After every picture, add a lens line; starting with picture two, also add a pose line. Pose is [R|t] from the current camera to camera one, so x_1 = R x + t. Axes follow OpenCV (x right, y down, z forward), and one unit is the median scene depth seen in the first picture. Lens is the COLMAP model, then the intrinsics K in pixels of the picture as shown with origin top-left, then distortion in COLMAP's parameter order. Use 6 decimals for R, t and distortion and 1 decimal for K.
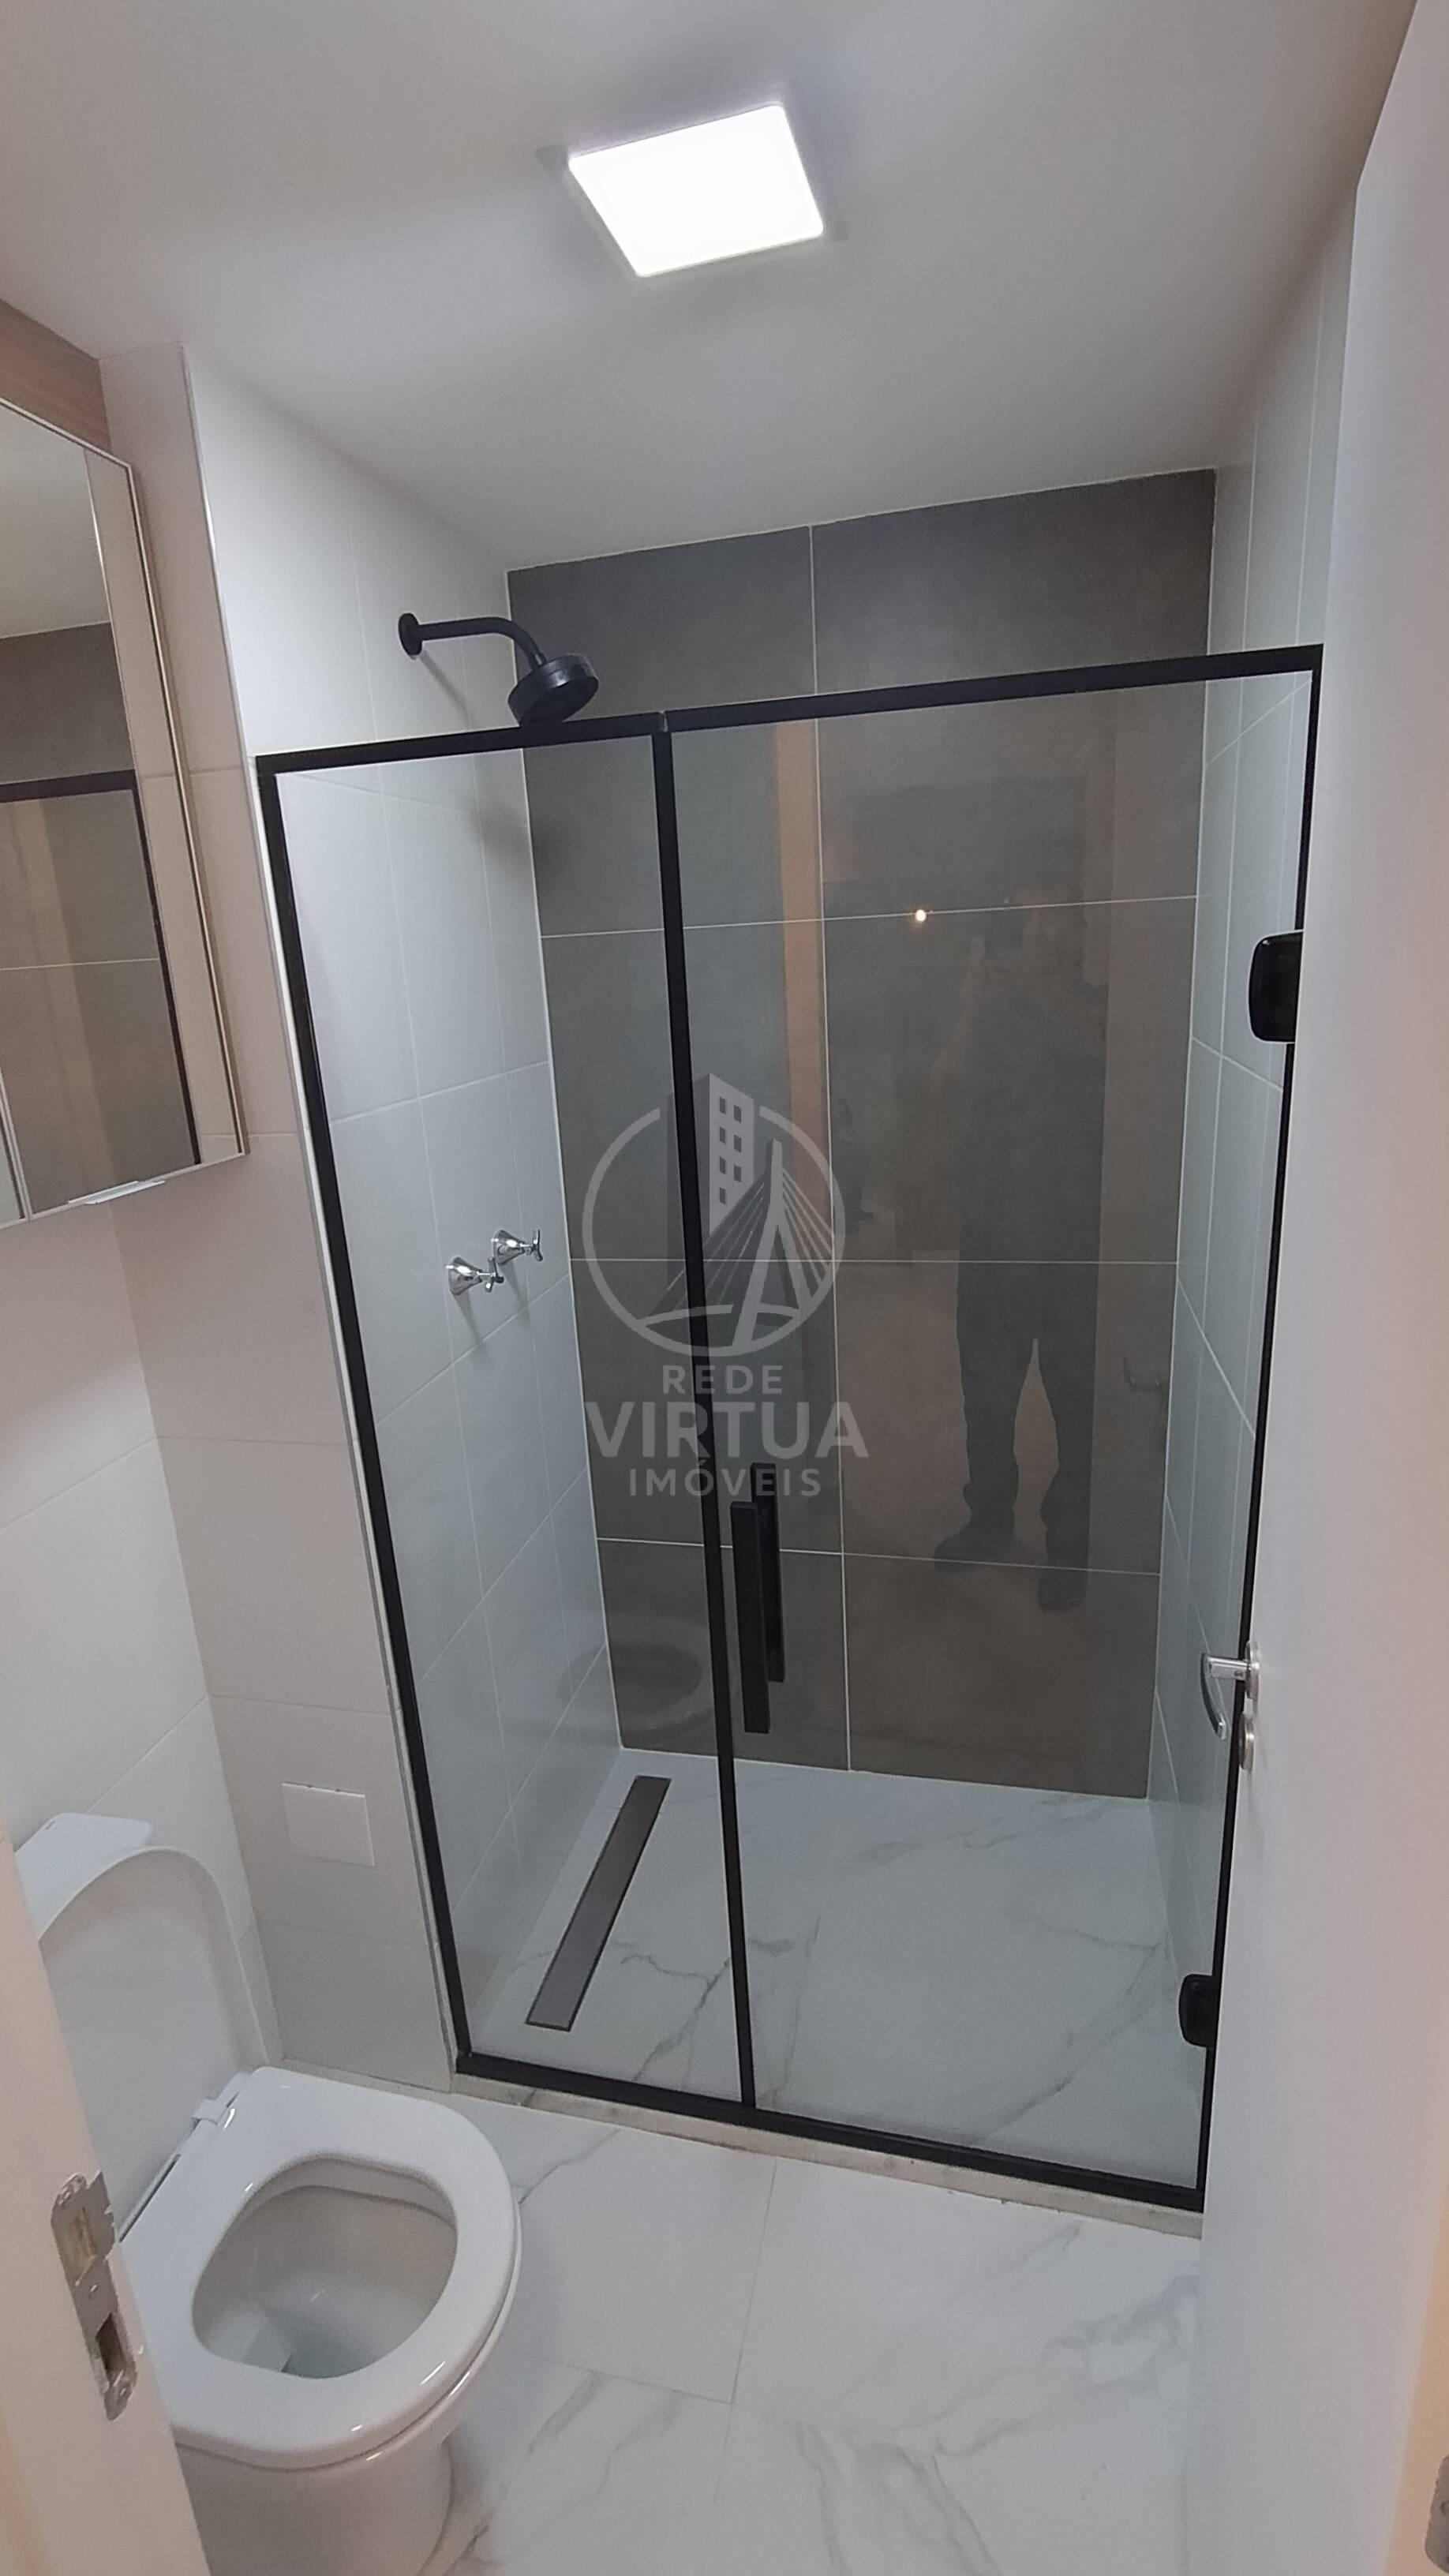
lens RADIAL K [[1171.4, 0, 723.4], [0, 1171.4, 1286.2], [0, 0, 1]] dist [-0.011306, 0.003312]
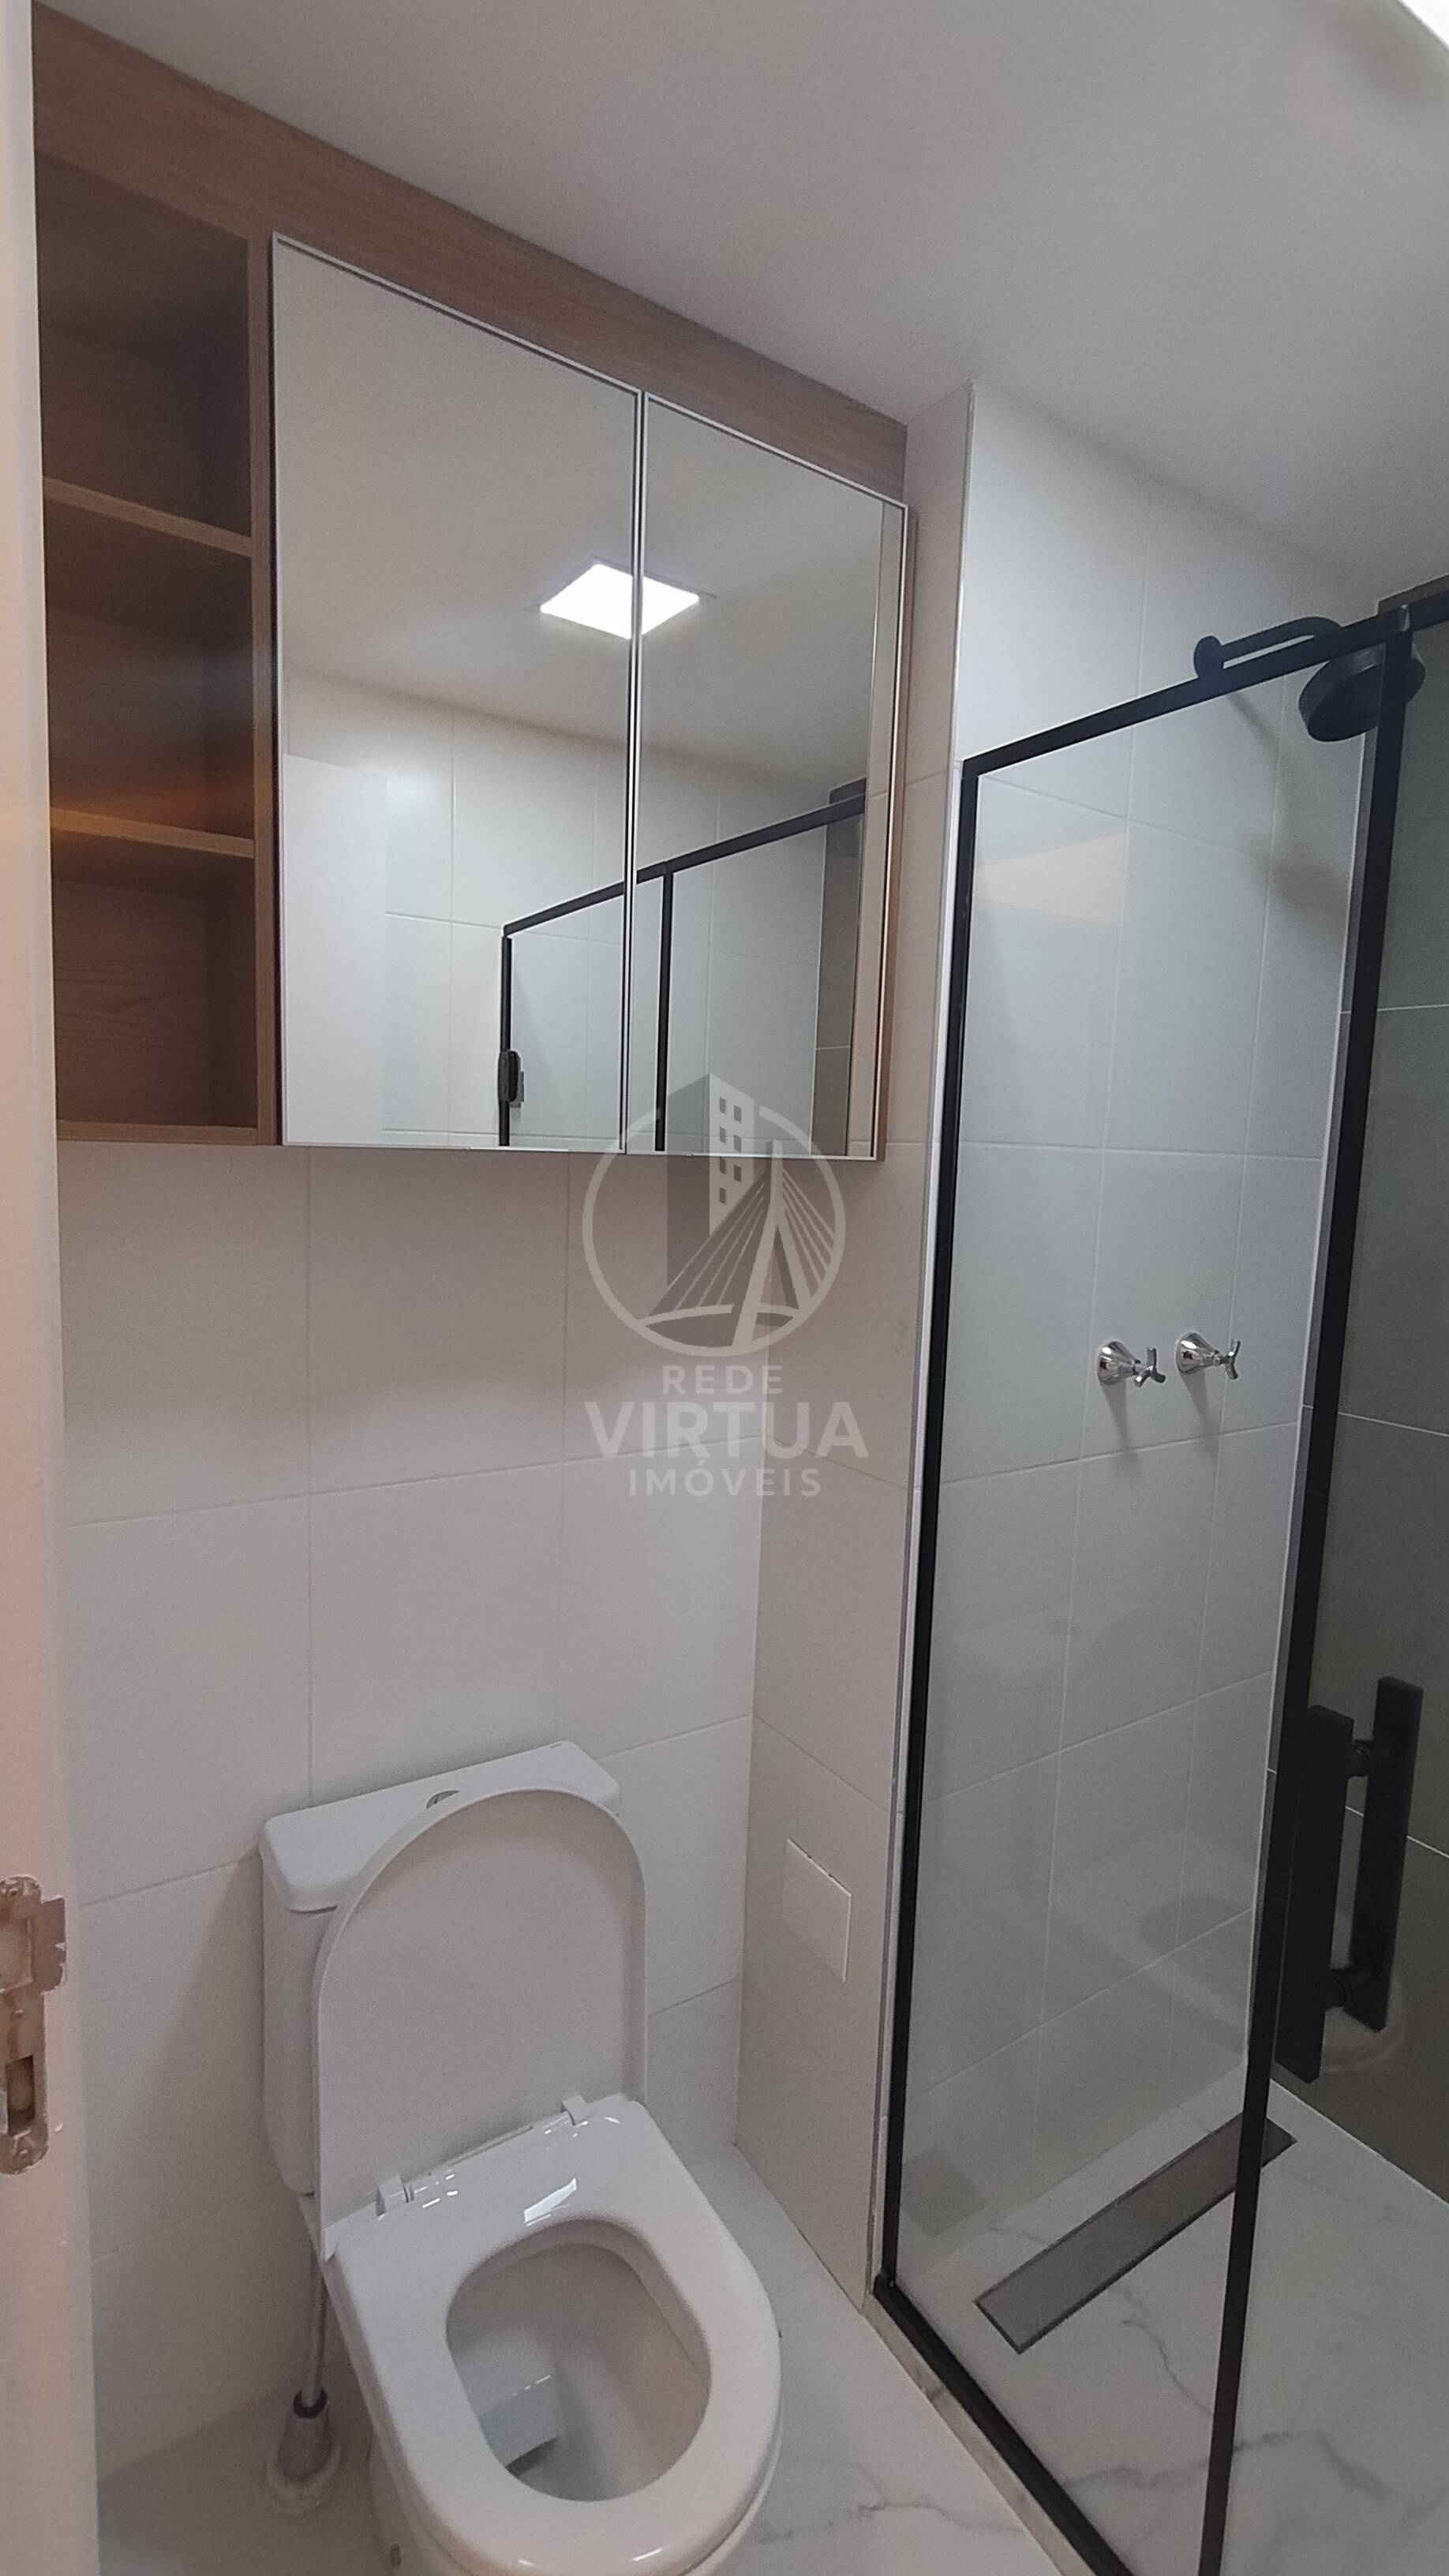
lens RADIAL K [[1171.4, 0, 725.2], [0, 1171.4, 1284.0], [0, 0, 1]] dist [-0.011306, 0.003312]
pose [[0.723597, 0.160920, -0.671202, 0.138762], [-0.265725, 0.962437, -0.055724, 0.060584], [0.637022, 0.218677, 0.739177, 0.171747]]
